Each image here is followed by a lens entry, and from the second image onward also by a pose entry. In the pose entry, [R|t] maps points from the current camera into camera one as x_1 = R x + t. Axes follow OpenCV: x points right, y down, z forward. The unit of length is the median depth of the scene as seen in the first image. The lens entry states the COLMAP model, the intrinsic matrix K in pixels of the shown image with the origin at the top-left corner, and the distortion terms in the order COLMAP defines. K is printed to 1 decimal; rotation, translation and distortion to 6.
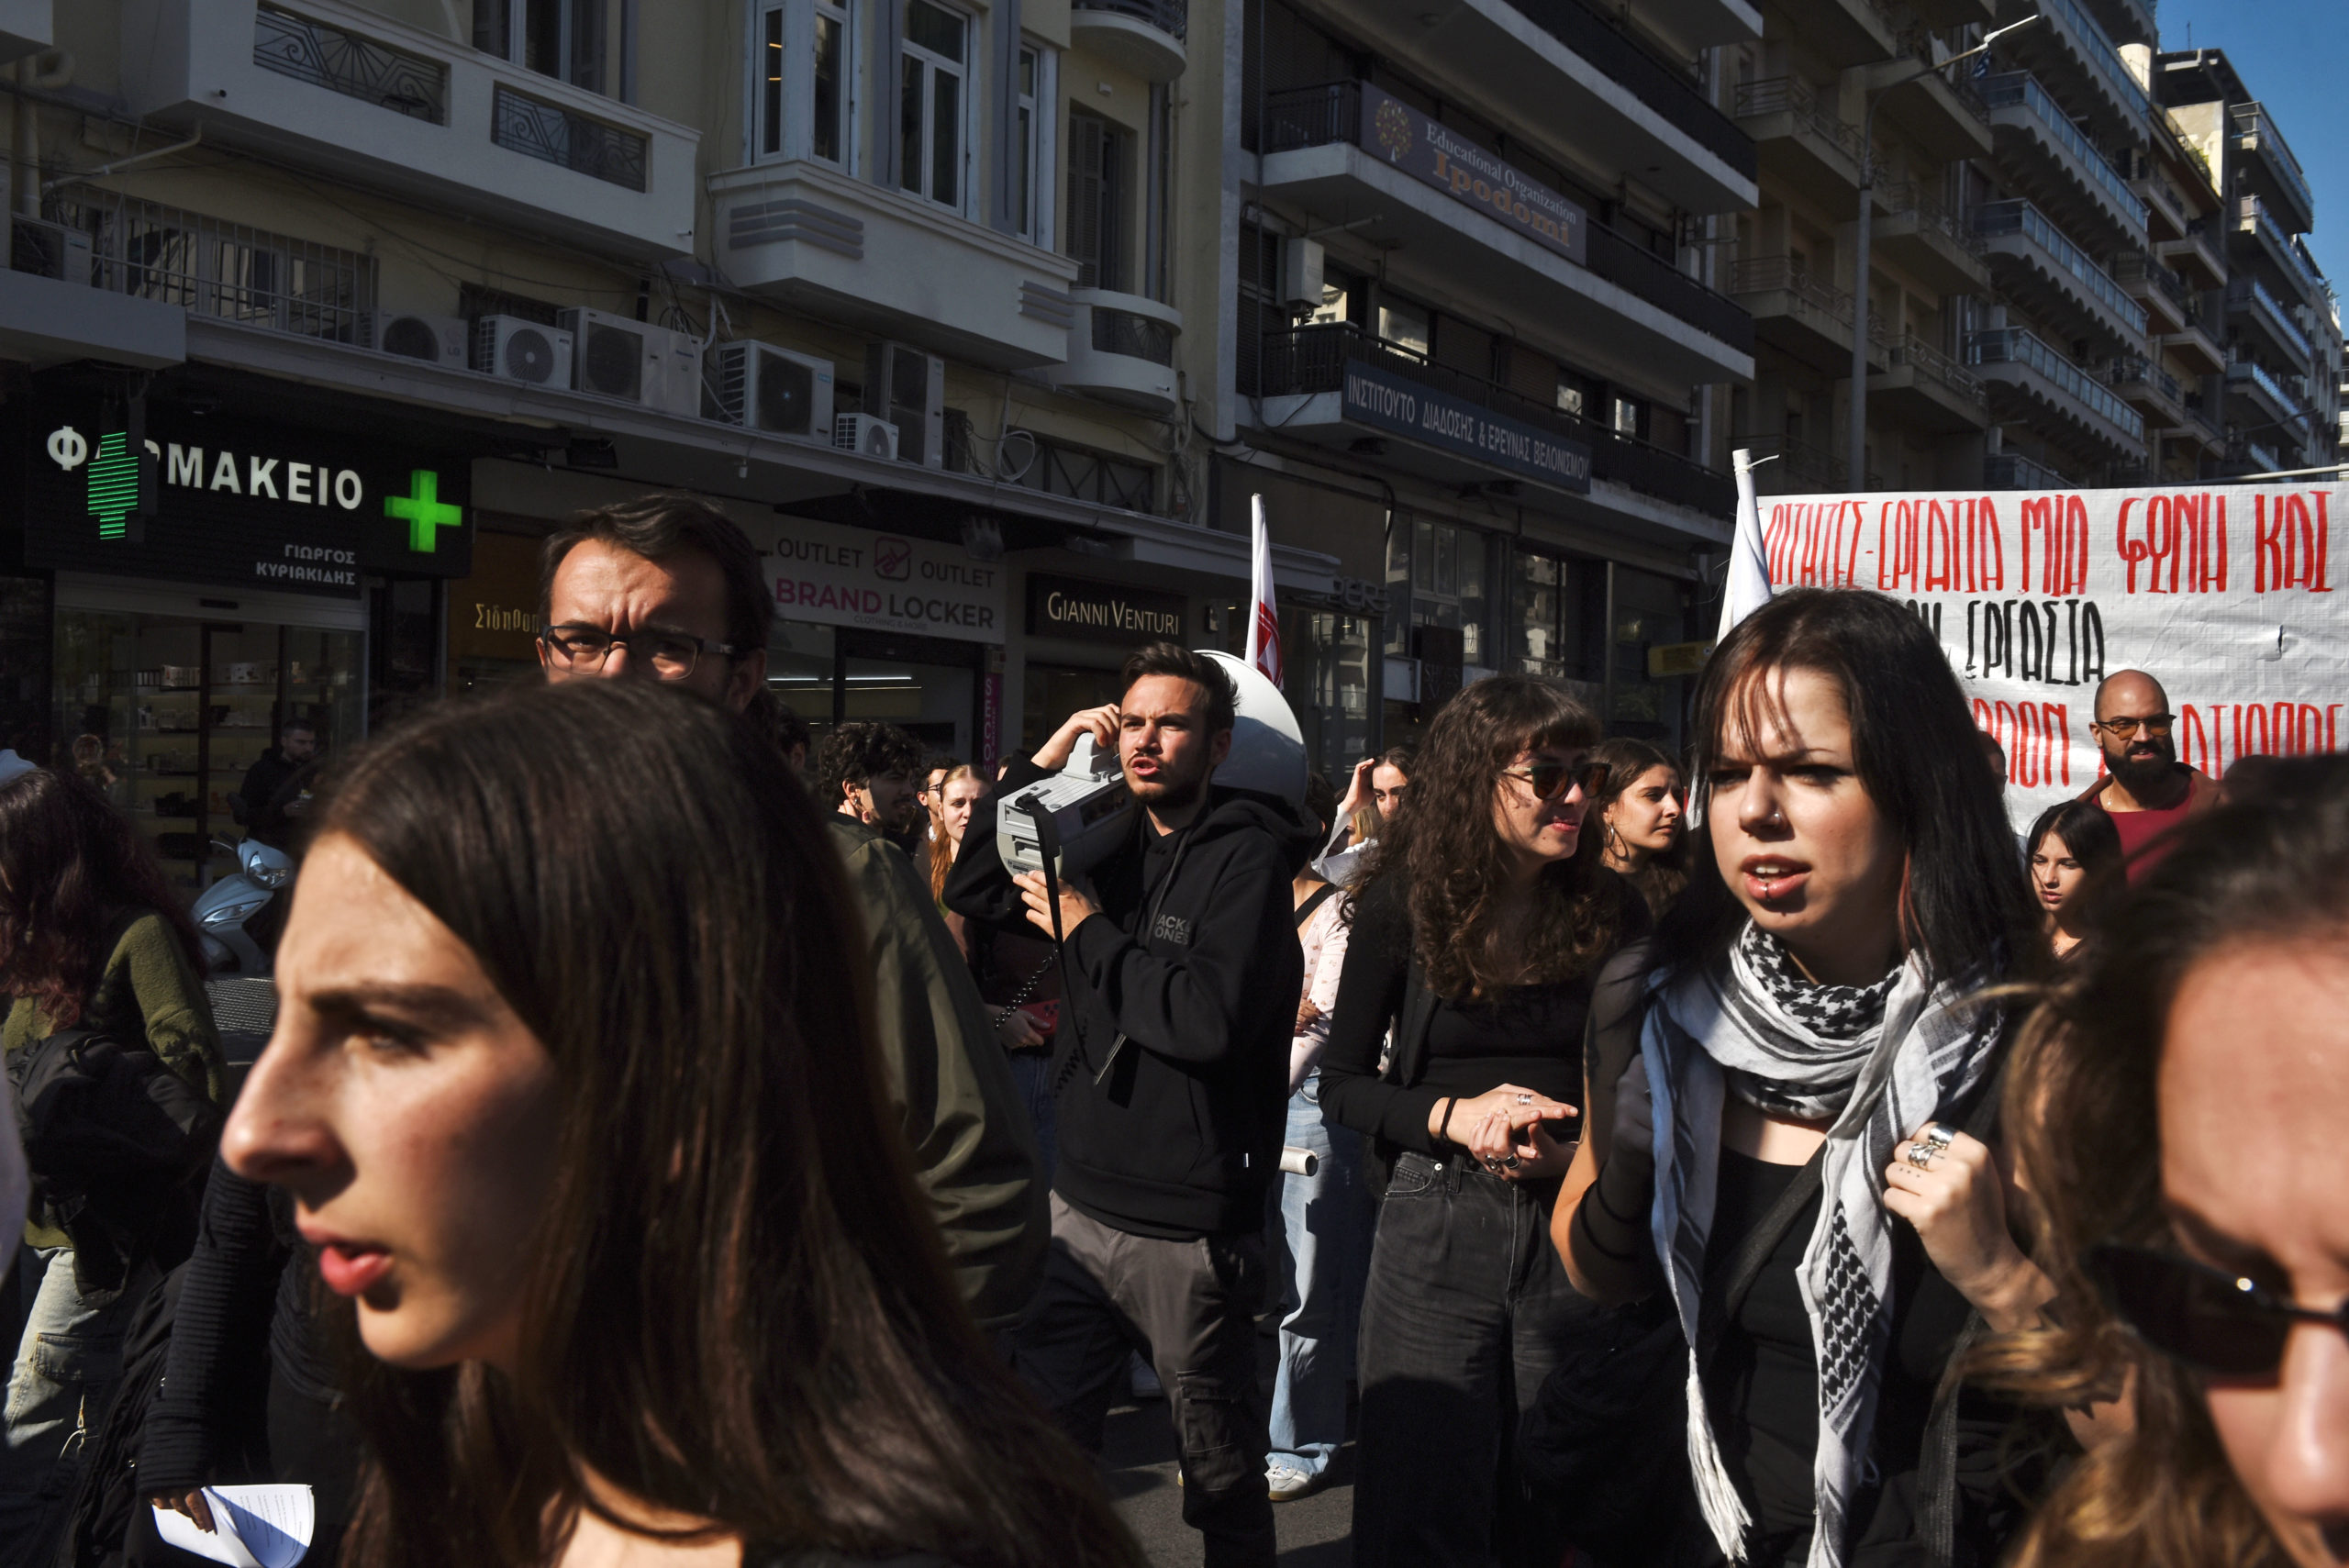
lens RADIAL K [[2120.0, 0, 1219.6], [0, 2120.0, 767.2], [0, 0, 1]] dist [0.044343, -0.050559]
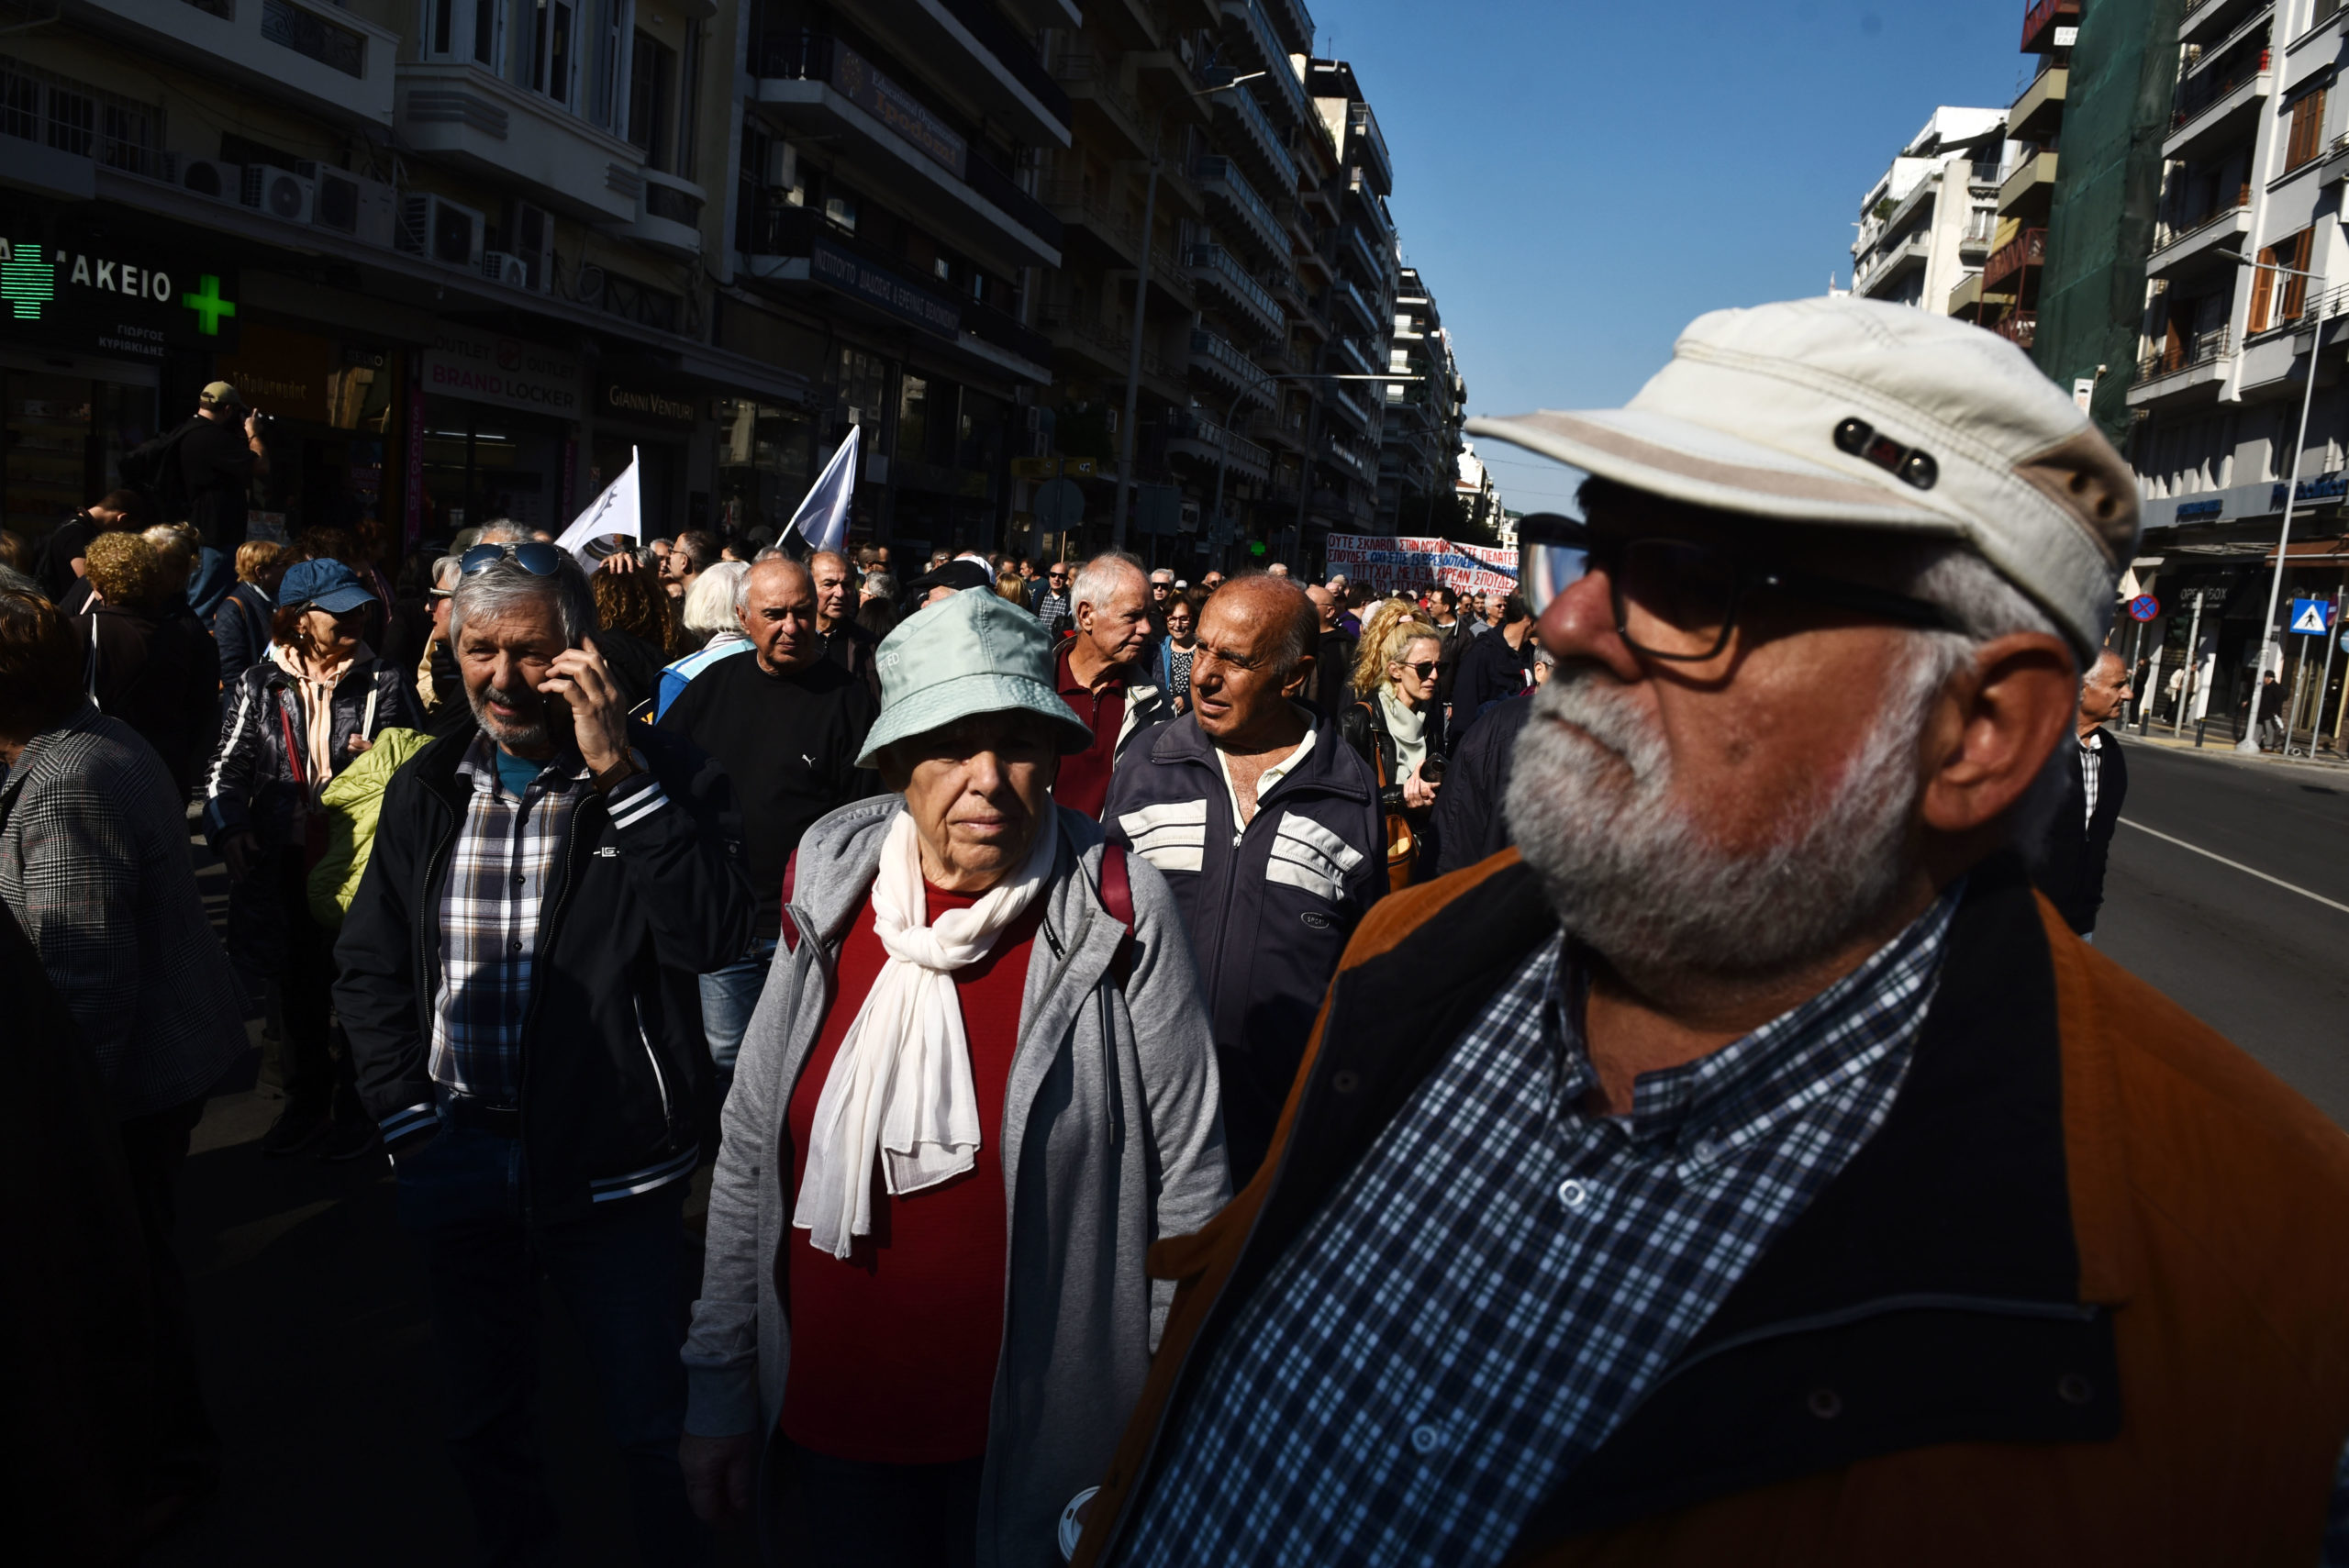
lens RADIAL K [[1598.1, 0, 1209.0], [0, 1598.1, 778.4], [0, 0, 1]] dist [-0.047592, -0.016742]
pose [[0.924228, 0.014916, 0.381549, -0.096505], [-0.077858, 0.985606, 0.150066, -0.011642], [-0.373818, -0.168401, 0.912086, -0.138500]]
